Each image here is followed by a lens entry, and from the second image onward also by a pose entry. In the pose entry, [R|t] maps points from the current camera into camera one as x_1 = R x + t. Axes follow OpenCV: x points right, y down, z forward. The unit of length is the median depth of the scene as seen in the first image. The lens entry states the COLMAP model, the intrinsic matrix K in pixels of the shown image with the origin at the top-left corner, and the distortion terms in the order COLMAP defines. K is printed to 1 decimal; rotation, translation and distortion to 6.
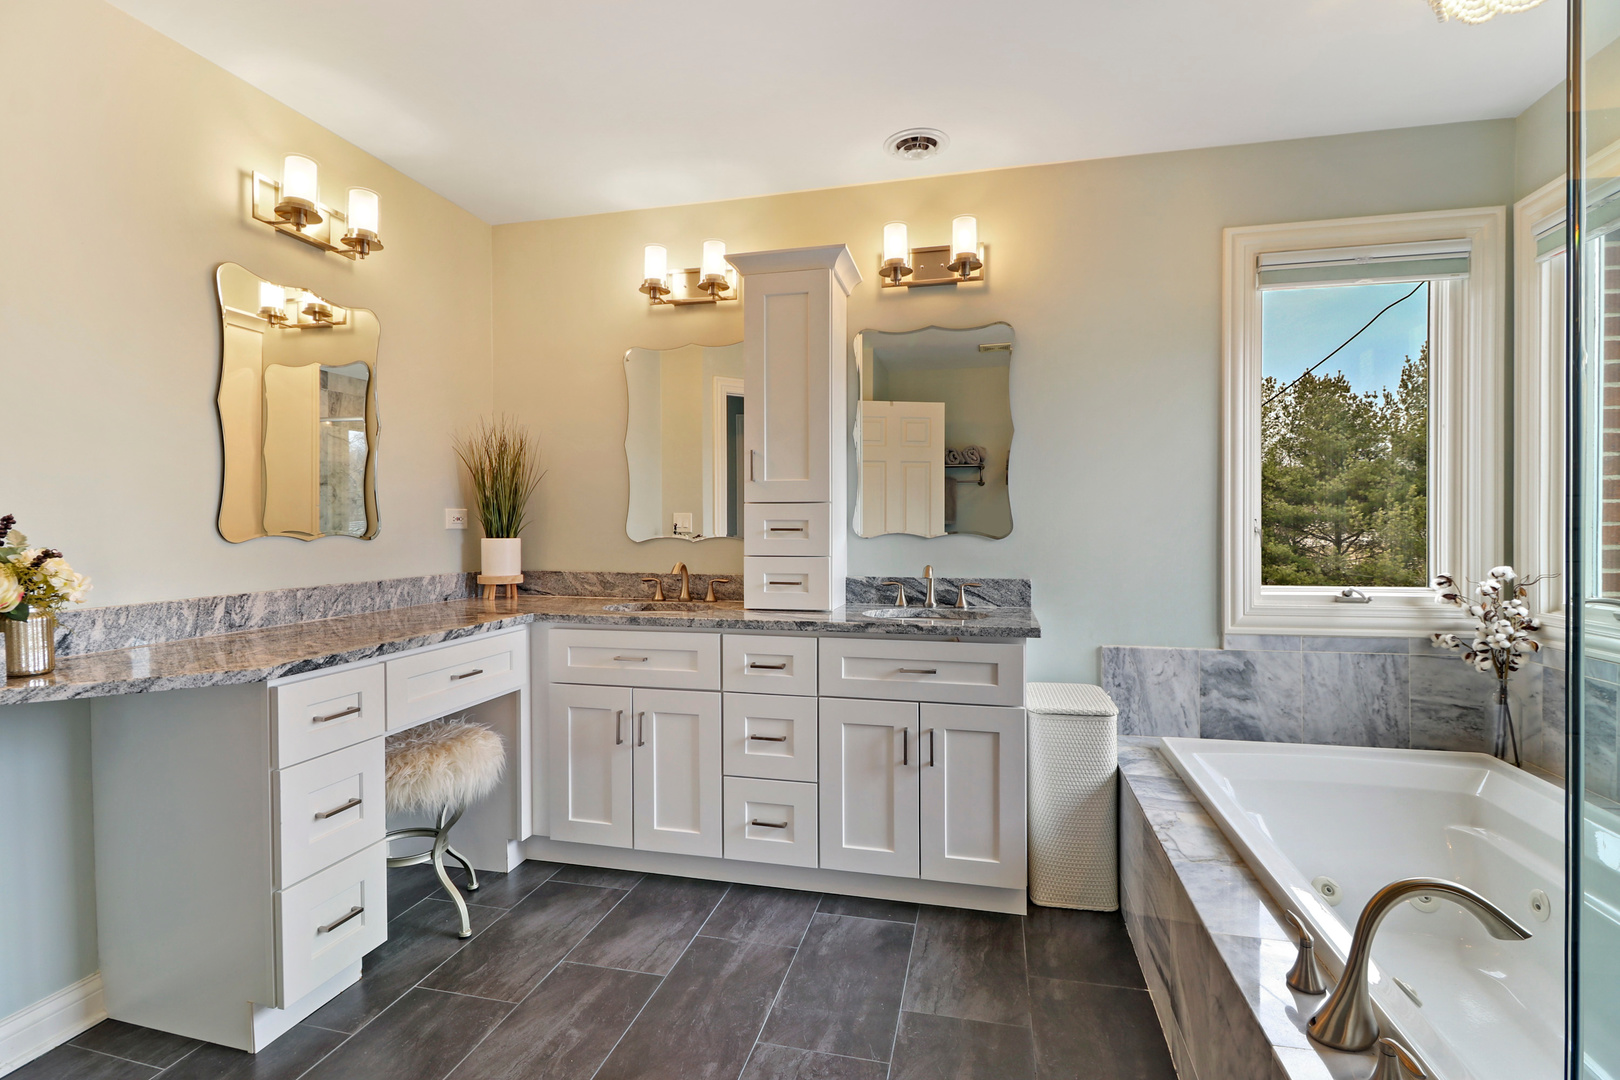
lens RADIAL K [[769.7, 0, 801.9], [0, 769.7, 538.6], [0, 0, 1]] dist [0.021849, 0.000064]
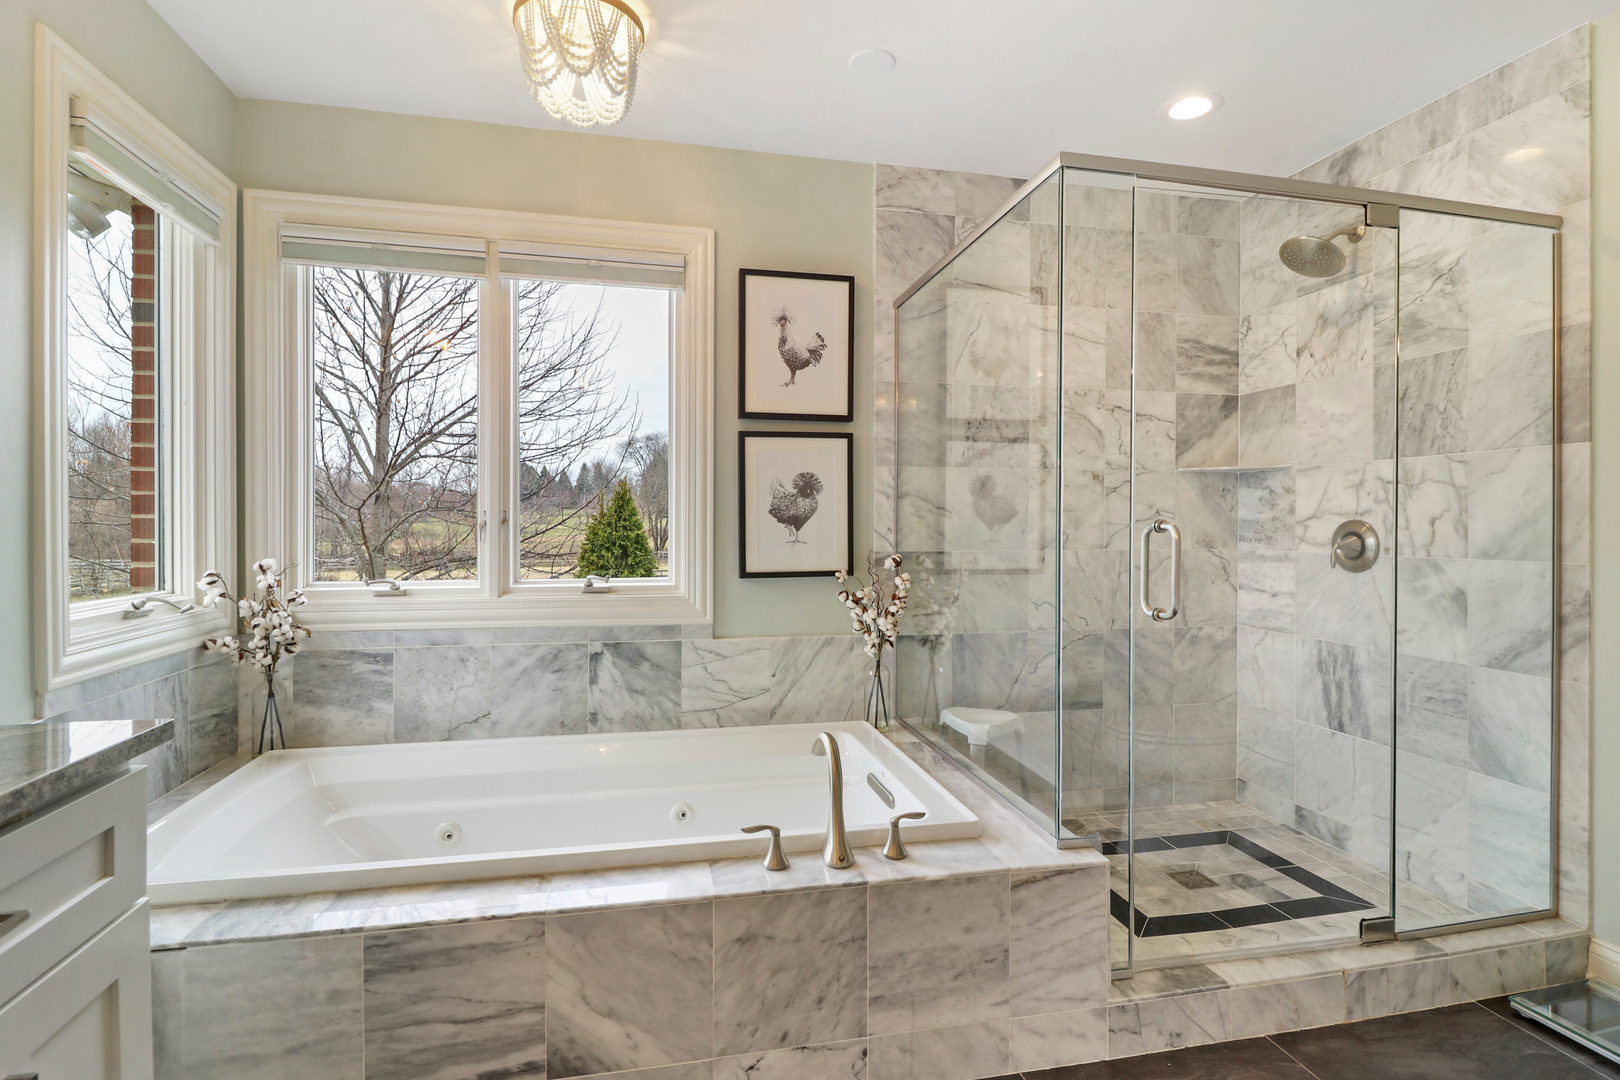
lens RADIAL K [[769.7, 0, 801.9], [0, 769.7, 538.6], [0, 0, 1]] dist [0.021849, 0.000064]
pose [[-0.438123, -0.002245, 0.898912, -0.295616], [0.012954, 0.999877, 0.008811, 0.010411], [-0.898822, 0.015505, -0.438040, 0.843159]]
